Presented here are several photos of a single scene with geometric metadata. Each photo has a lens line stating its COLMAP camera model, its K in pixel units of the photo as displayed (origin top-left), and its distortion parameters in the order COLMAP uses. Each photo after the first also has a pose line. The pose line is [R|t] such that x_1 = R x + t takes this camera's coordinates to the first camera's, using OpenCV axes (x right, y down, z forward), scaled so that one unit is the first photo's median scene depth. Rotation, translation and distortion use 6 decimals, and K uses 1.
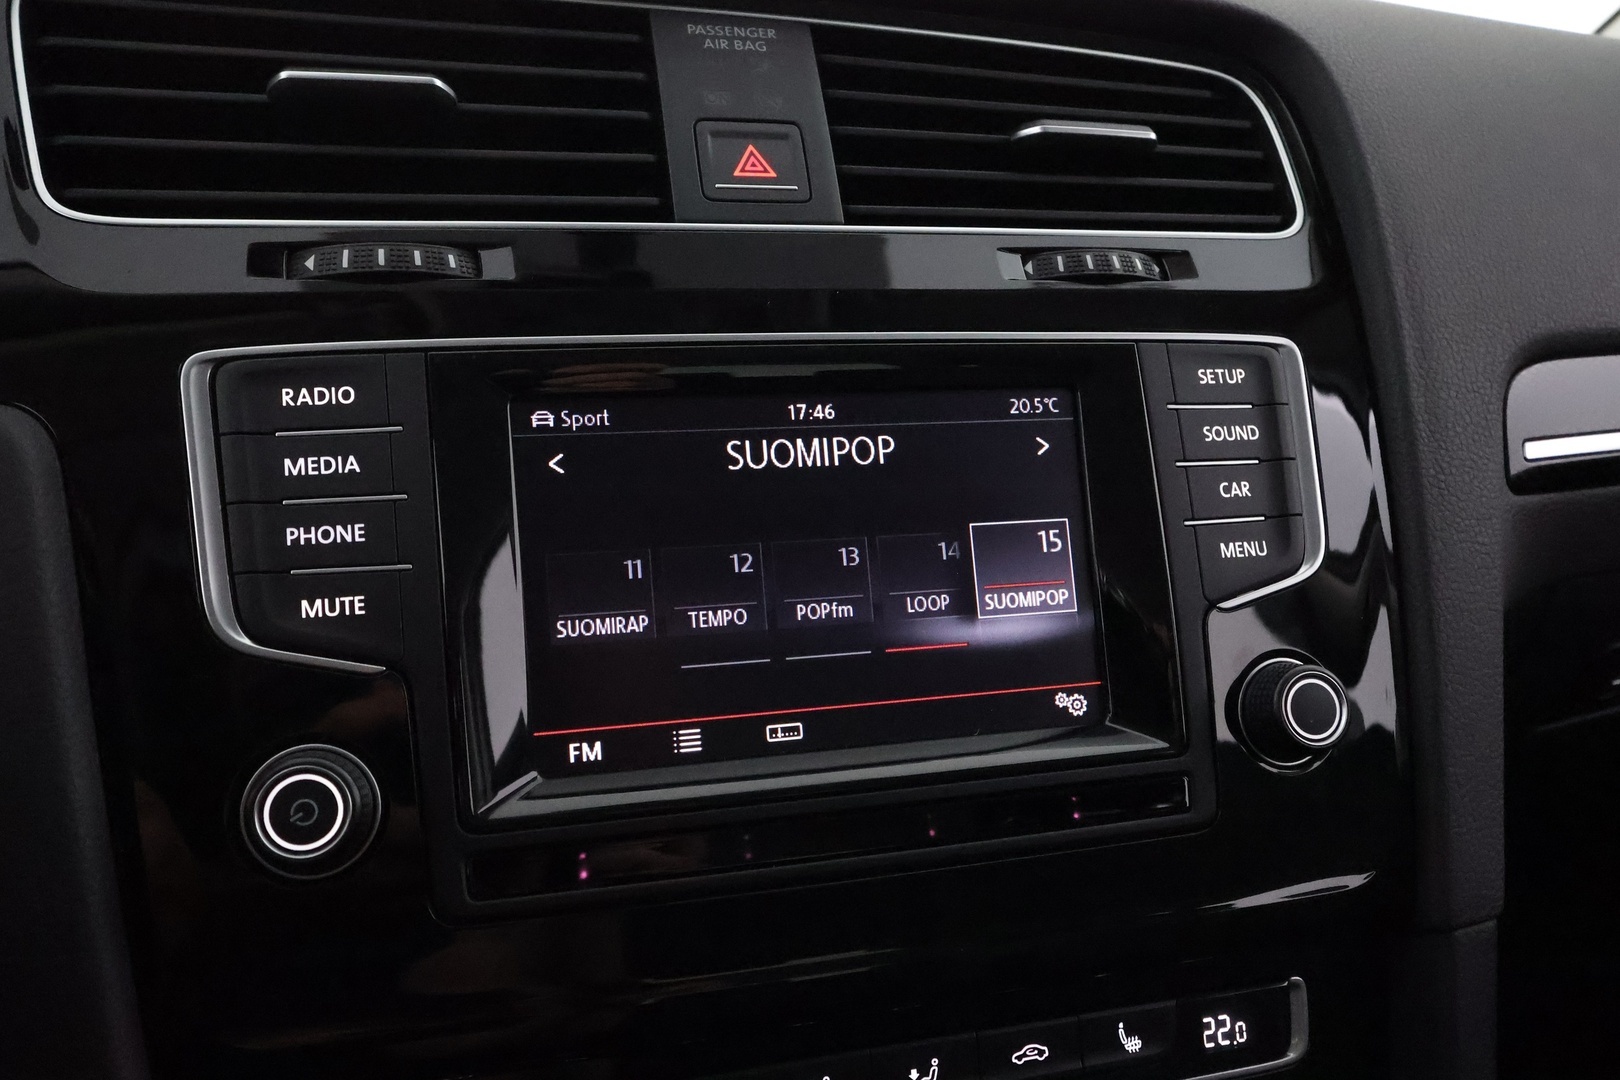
lens RADIAL K [[1263.6, 0, 814.0], [0, 1263.6, 539.0], [0, 0, 1]] dist [-0.001360, 0.001635]
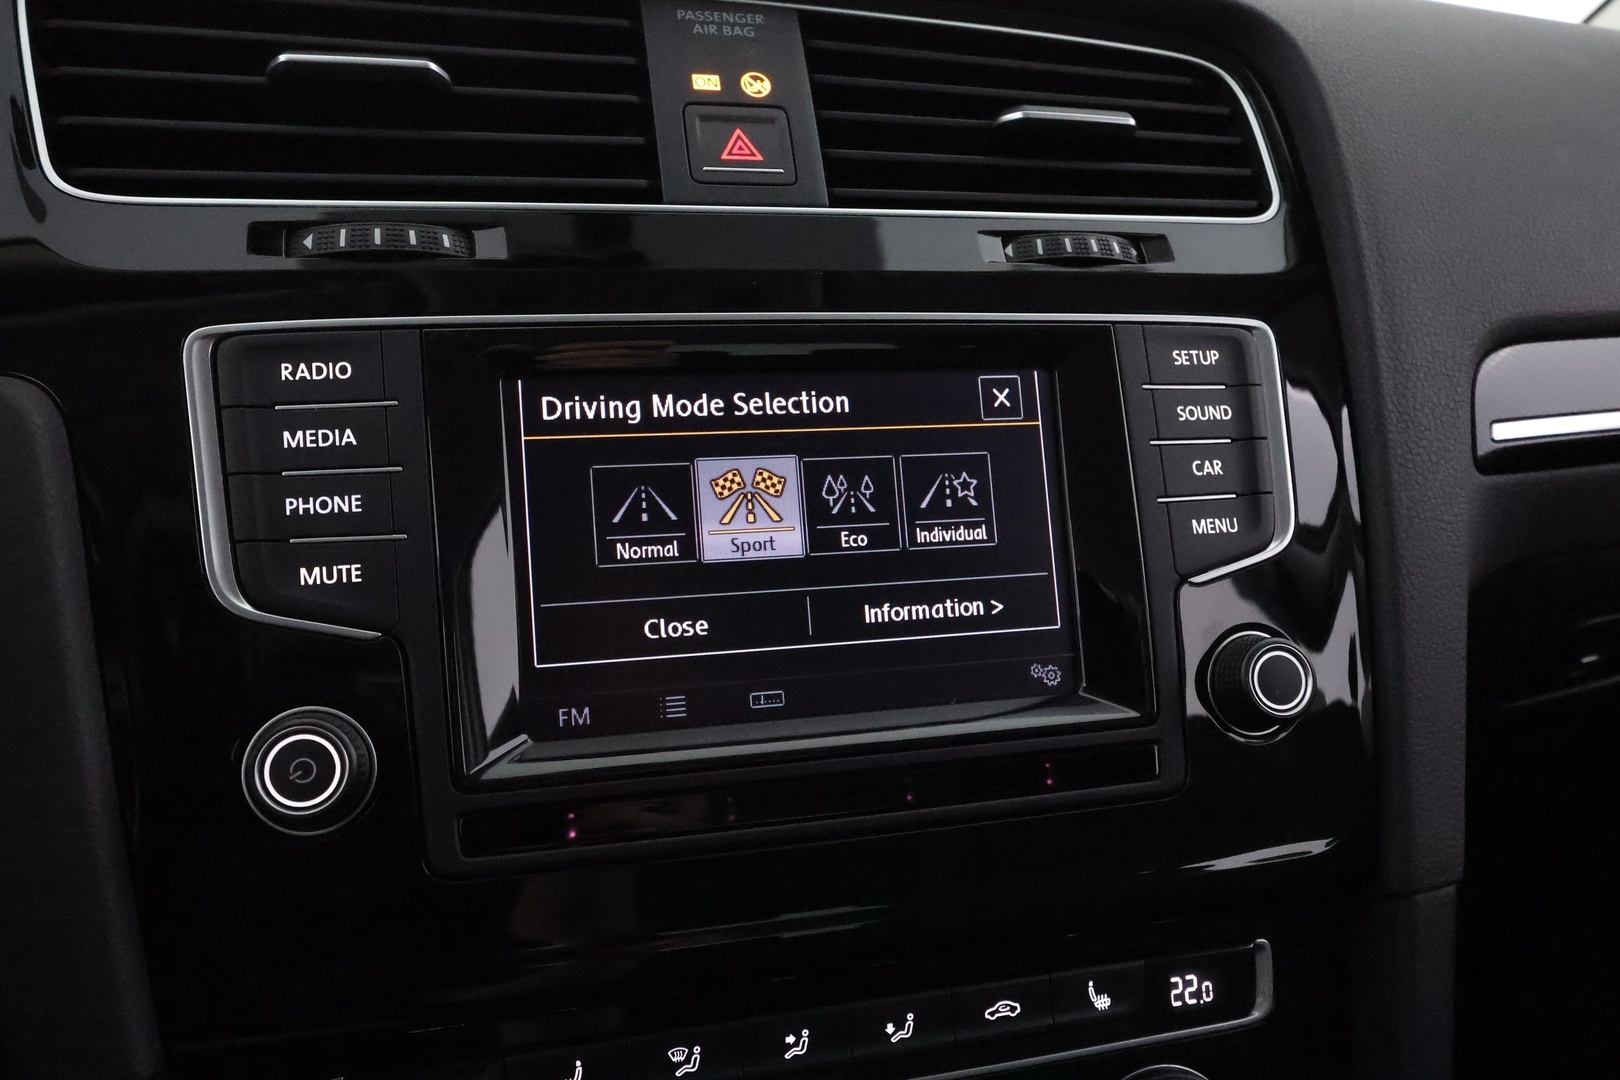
lens RADIAL K [[1263.6, 0, 814.2], [0, 1263.6, 541.3], [0, 0, 1]] dist [-0.001360, 0.001635]
pose [[0.999985, 0.005488, 0.000411, 0.013539], [-0.005494, 0.999868, 0.015280, 0.007132], [-0.000327, -0.015282, 0.999883, -0.031602]]
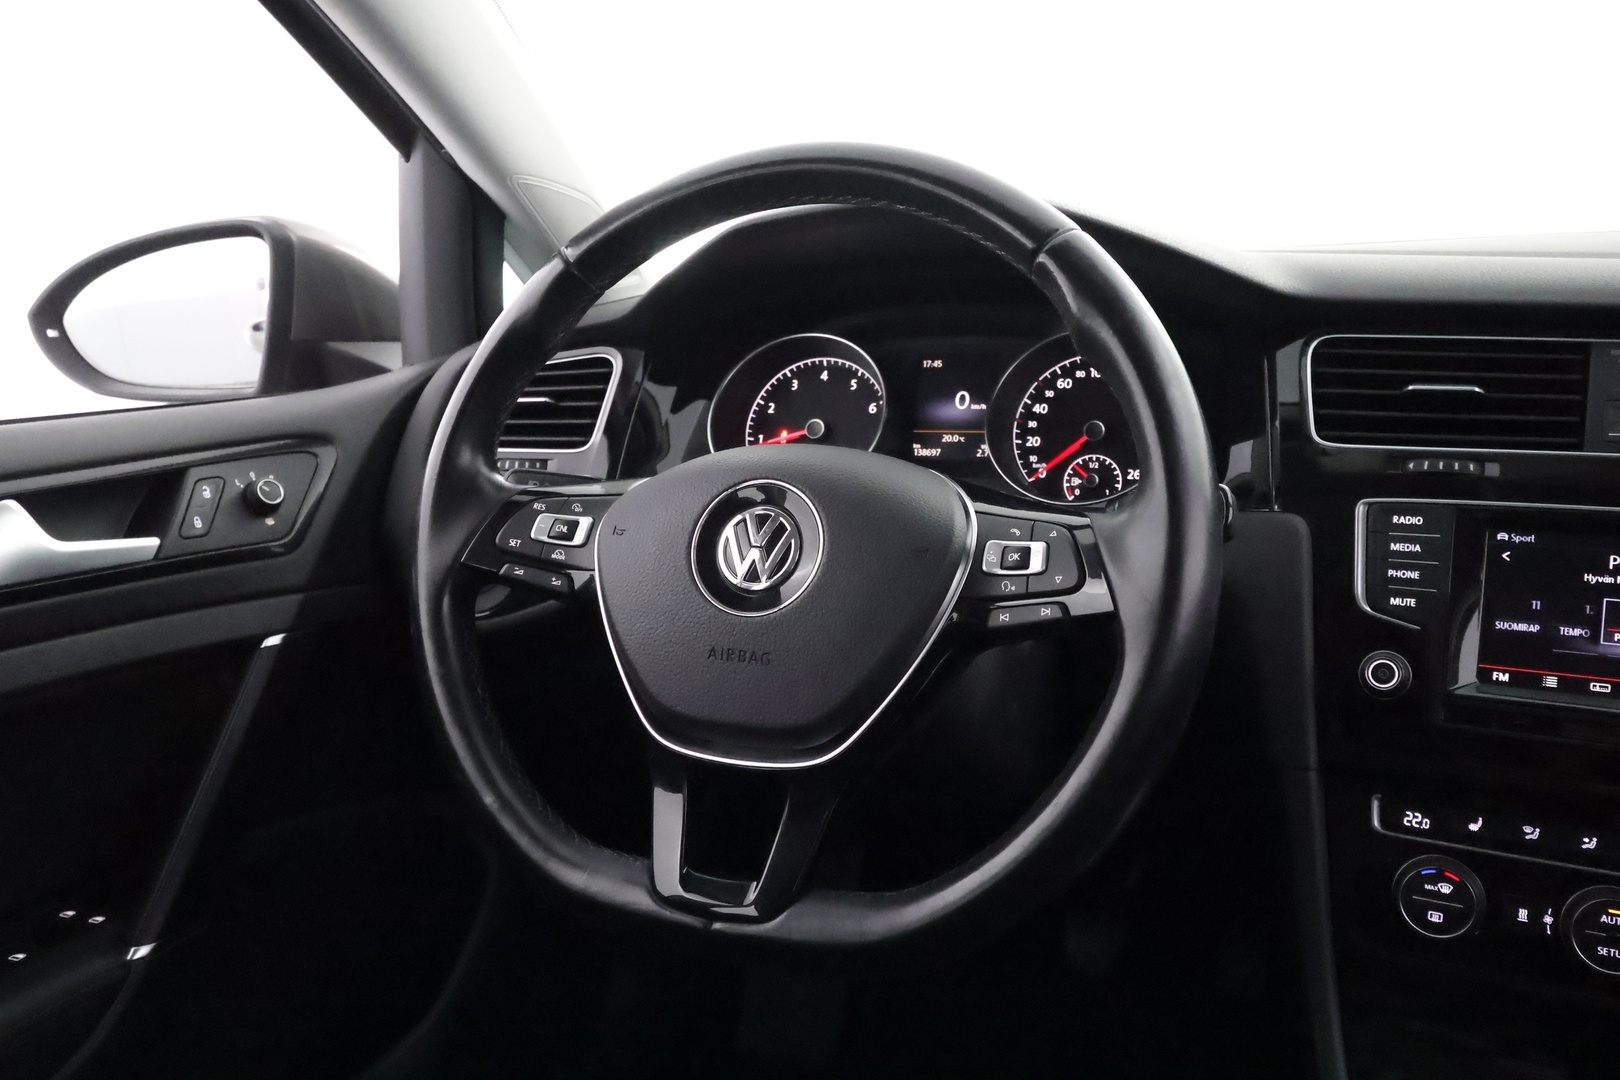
lens RADIAL K [[1263.6, 0, 819.5], [0, 1263.6, 549.7], [0, 0, 1]] dist [-0.001360, 0.001635]
pose [[0.714737, 0.132278, -0.686771, 0.472381], [-0.099085, 0.991199, 0.087794, -0.142224], [0.692339, 0.005299, 0.721553, -1.510575]]
